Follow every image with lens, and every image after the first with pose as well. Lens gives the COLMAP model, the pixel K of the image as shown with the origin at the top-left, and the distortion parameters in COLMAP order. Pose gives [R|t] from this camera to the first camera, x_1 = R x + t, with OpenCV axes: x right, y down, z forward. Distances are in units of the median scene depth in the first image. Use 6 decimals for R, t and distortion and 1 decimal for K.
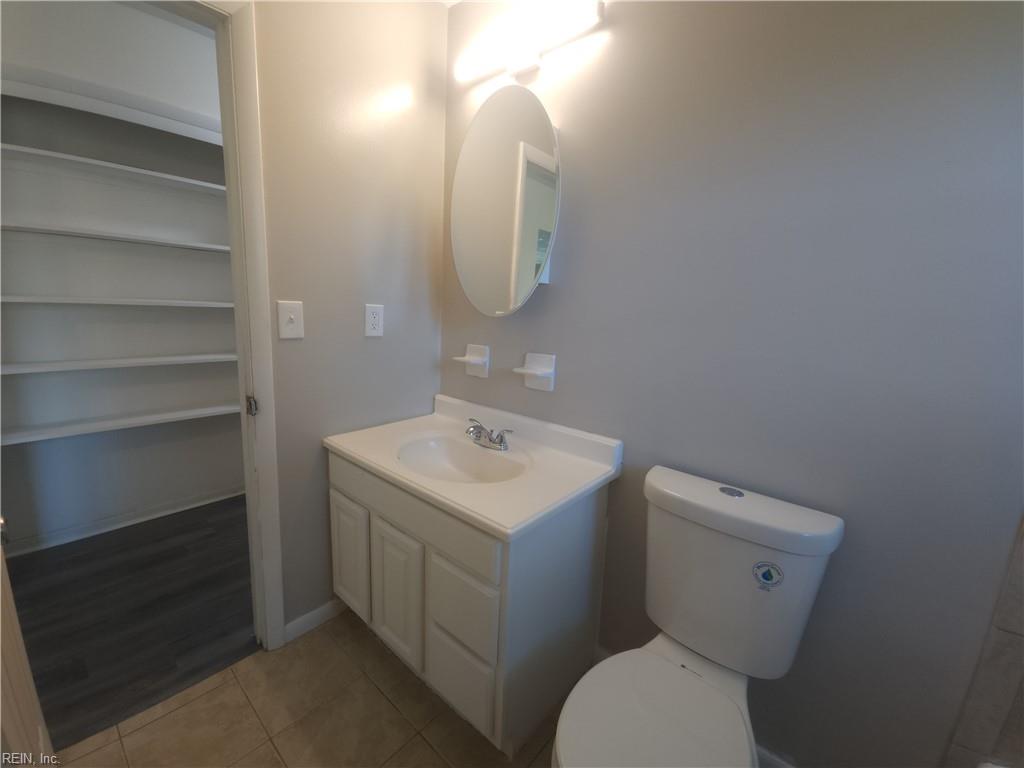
lens RADIAL K [[419.8, 0, 512.3], [0, 419.8, 379.7], [0, 0, 1]] dist [0.022931, -0.014640]
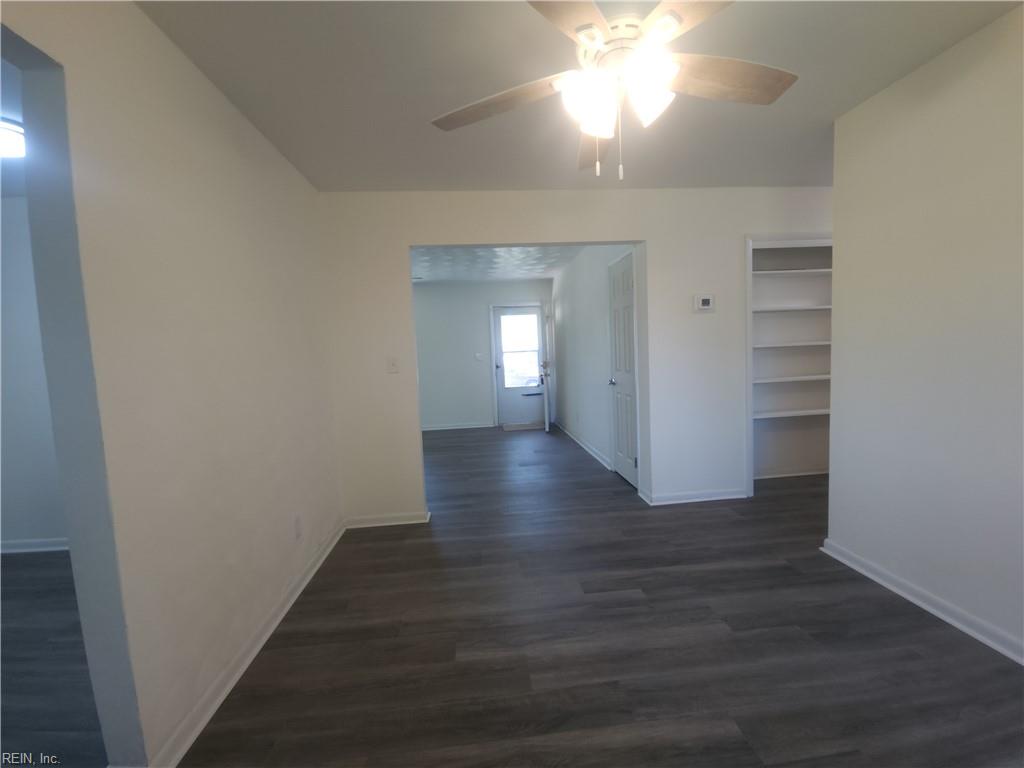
lens RADIAL K [[419.8, 0, 512.3], [0, 419.8, 379.7], [0, 0, 1]] dist [0.022931, -0.014640]
pose [[0.722069, -0.022688, -0.691449, -0.440301], [-0.048431, 0.995352, -0.083235, 0.135005], [0.690124, 0.093588, 0.717614, -0.869979]]
